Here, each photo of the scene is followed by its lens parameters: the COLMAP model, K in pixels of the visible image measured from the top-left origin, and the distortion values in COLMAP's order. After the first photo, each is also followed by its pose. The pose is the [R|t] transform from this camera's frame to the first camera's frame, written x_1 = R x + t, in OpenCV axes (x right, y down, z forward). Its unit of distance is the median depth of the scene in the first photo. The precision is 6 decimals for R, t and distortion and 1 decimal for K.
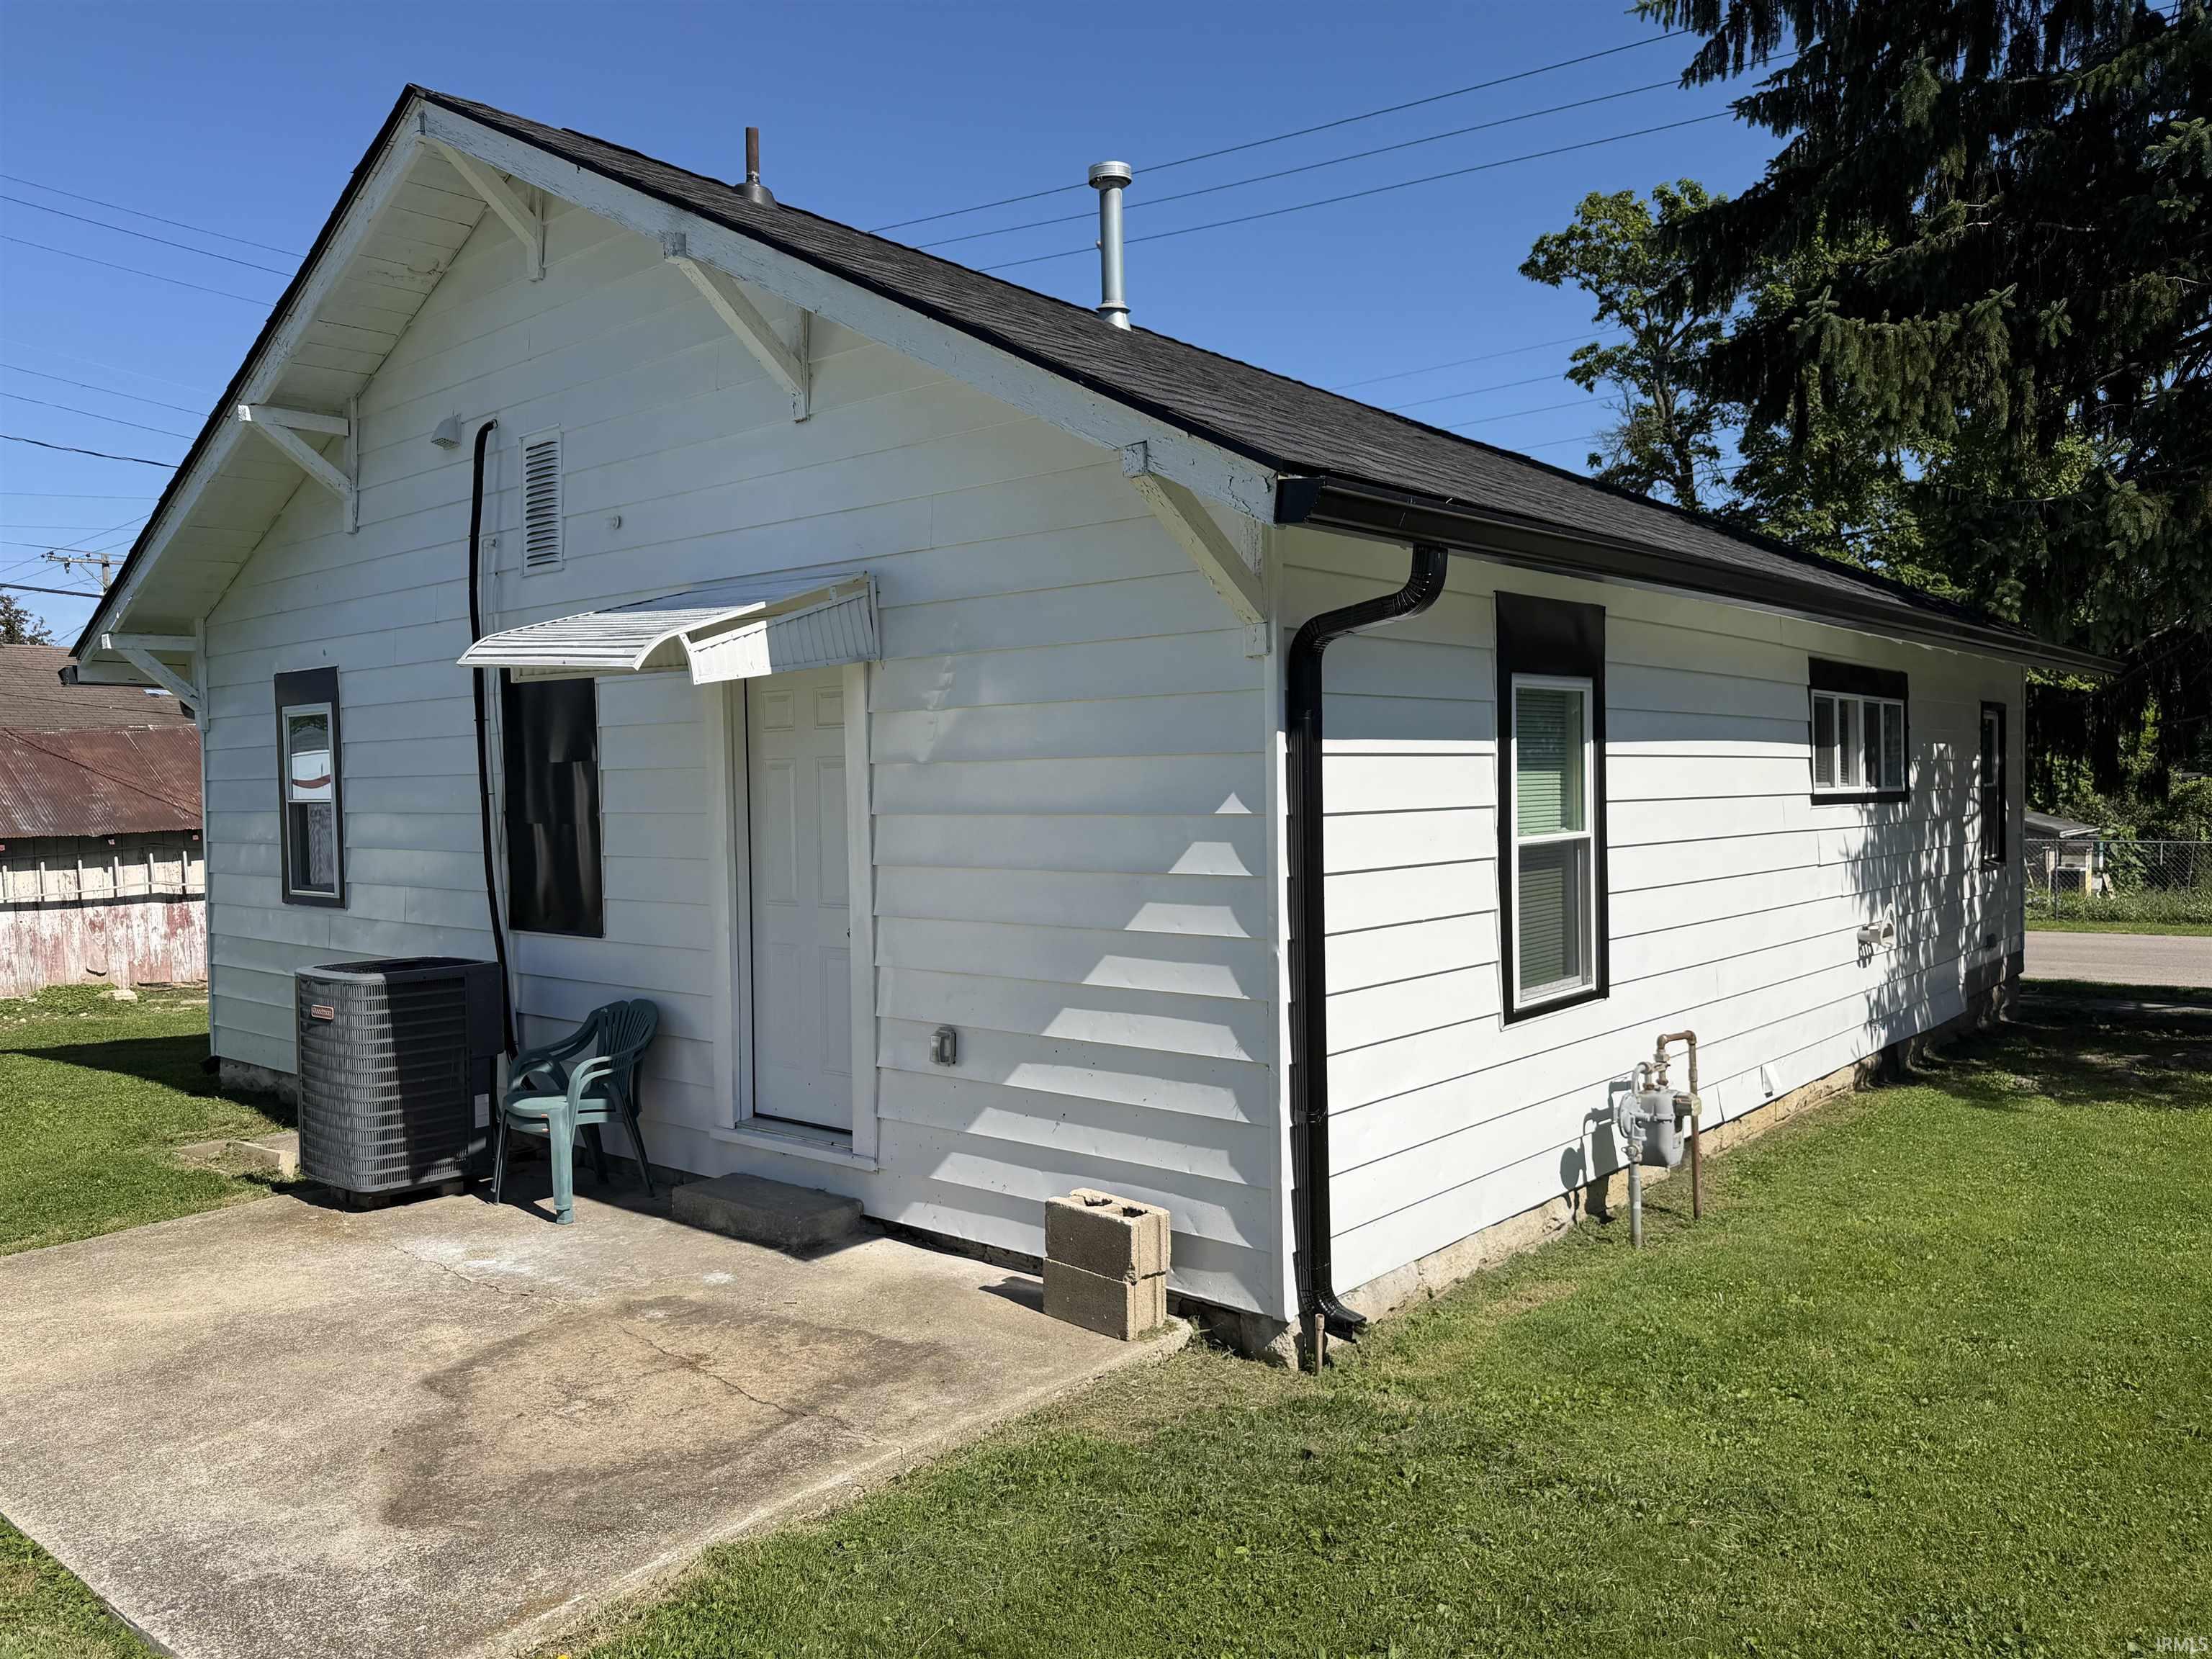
lens RADIAL K [[1628.6, 0, 1111.0], [0, 1628.6, 825.3], [0, 0, 1]] dist [-0.012066, -0.019857]
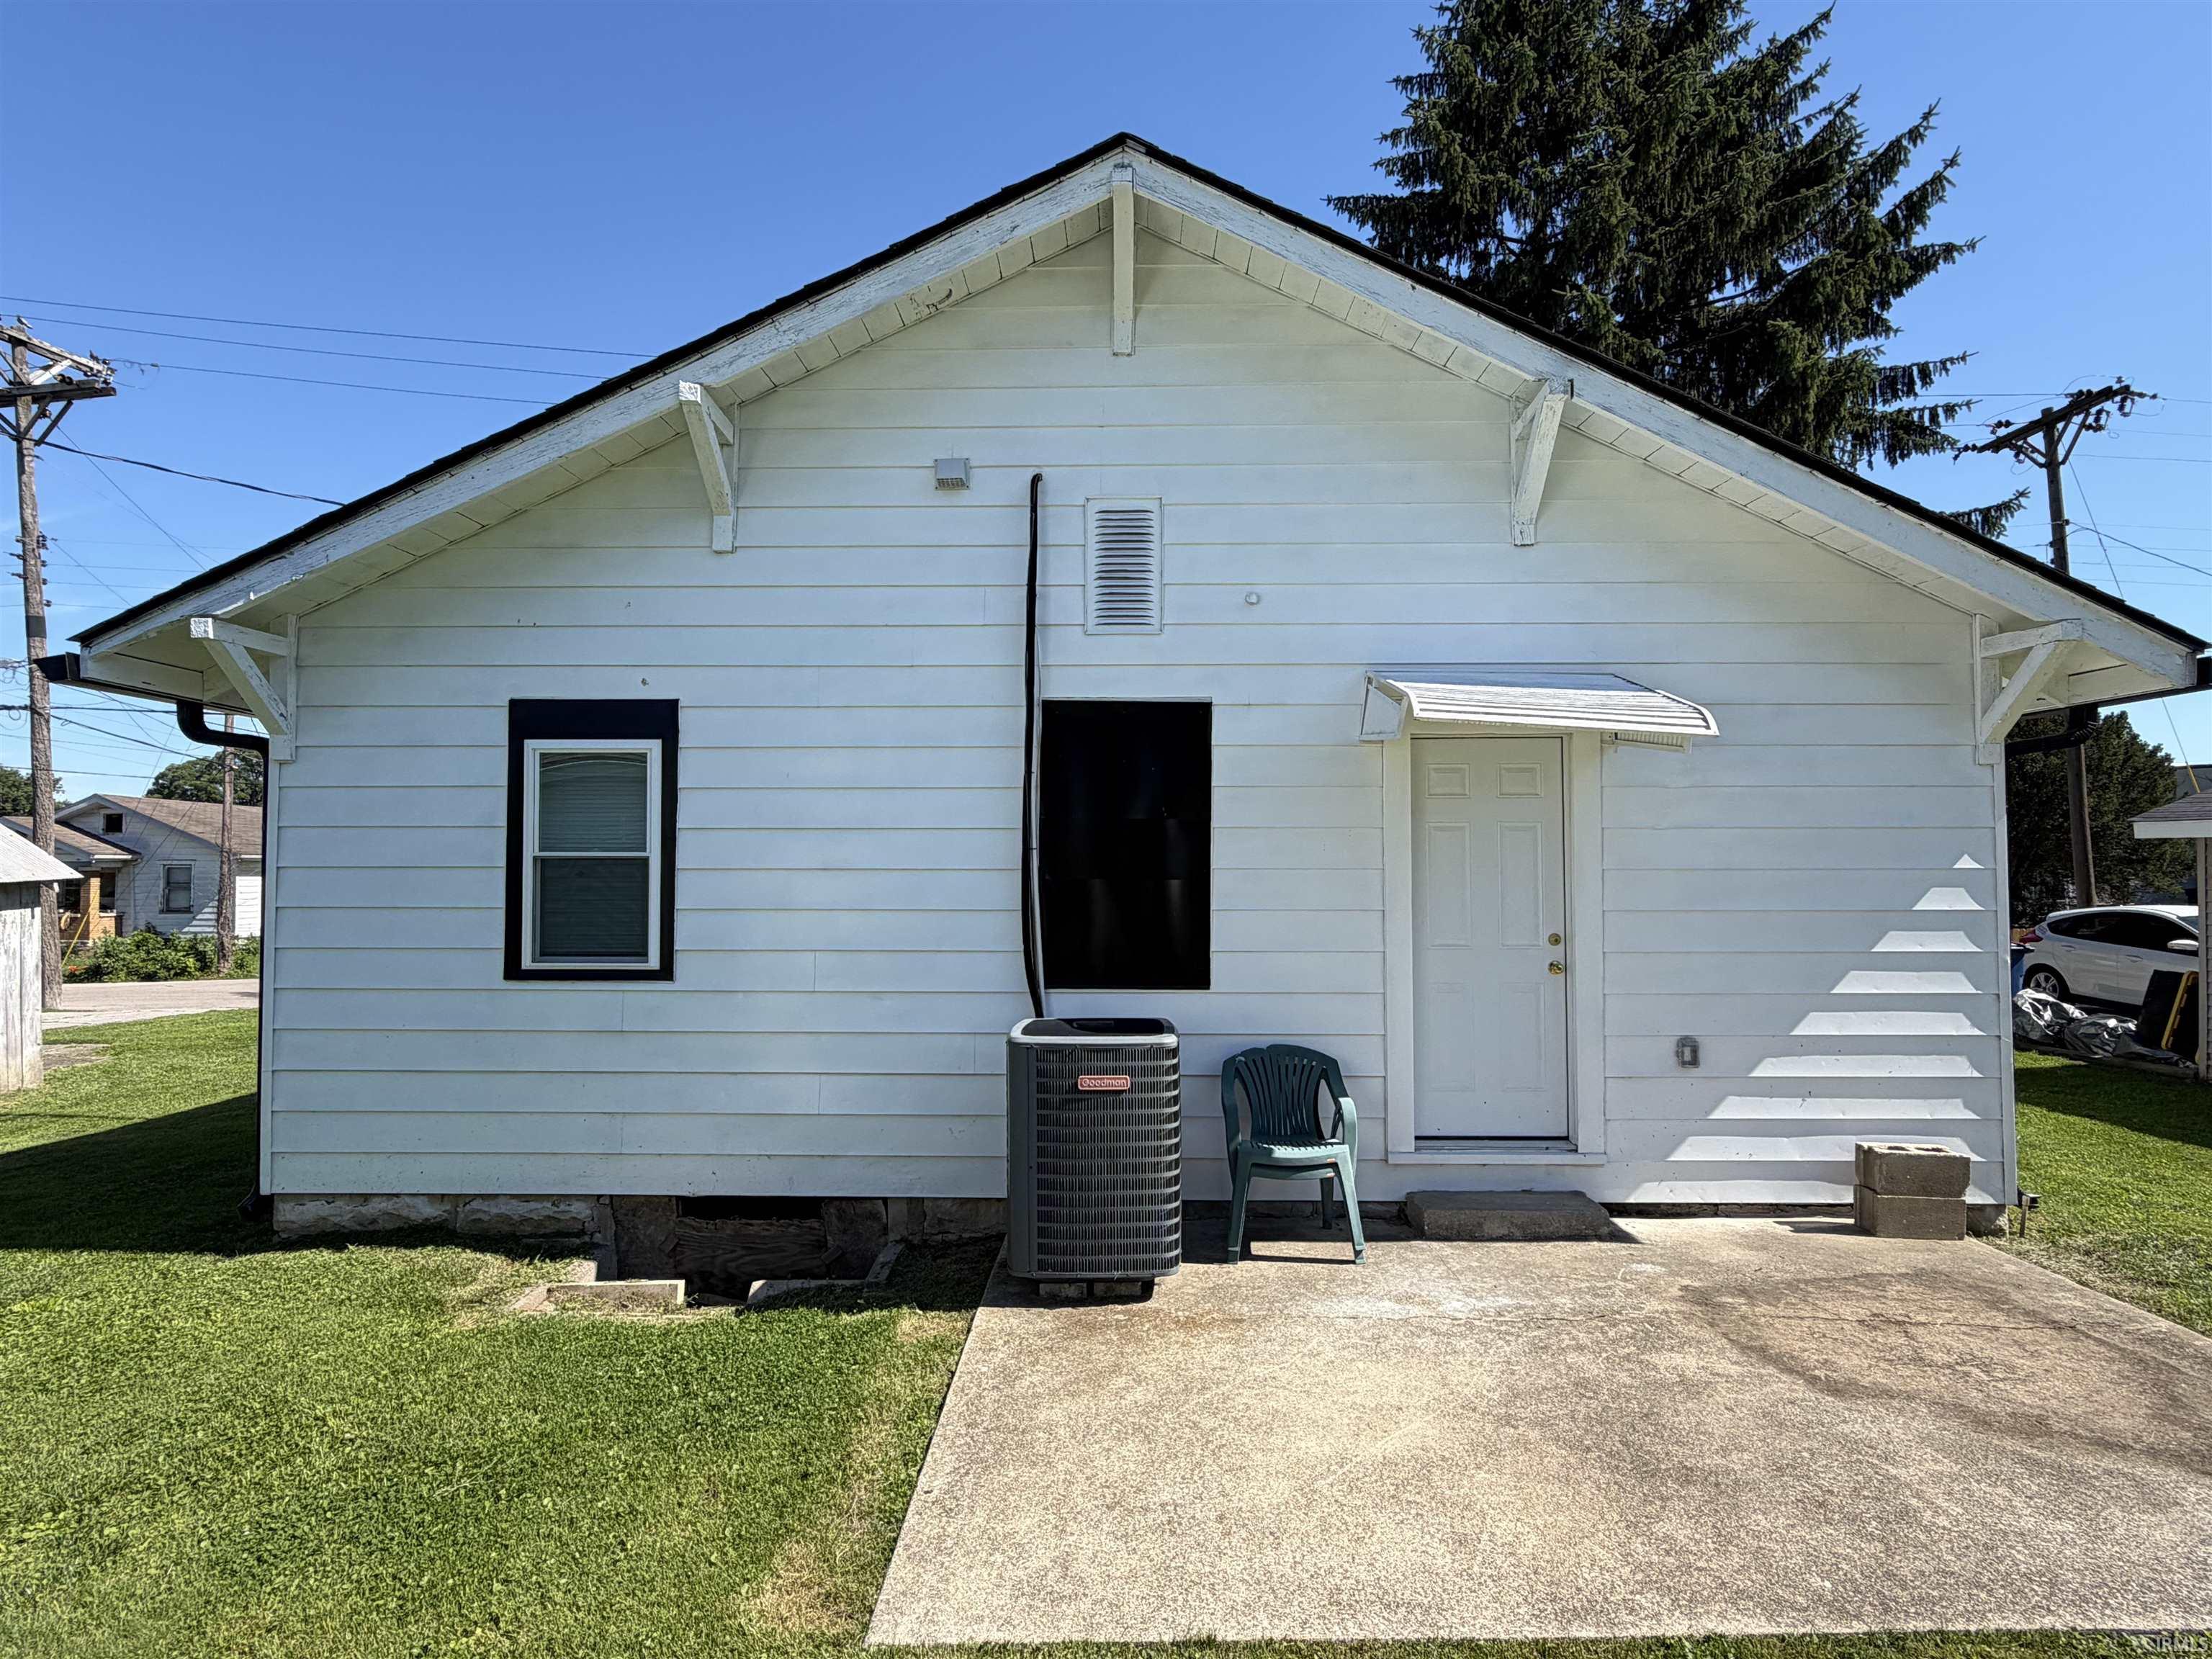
lens RADIAL K [[1180.7, 0, 1103.1], [0, 1180.7, 835.5], [0, 0, 1]] dist [-0.001984, -0.002066]
pose [[0.774963, 0.039099, 0.630796, -1.088077], [0.004609, 0.997708, -0.067504, 0.027738], [-0.631990, 0.055221, 0.773007, 0.586435]]
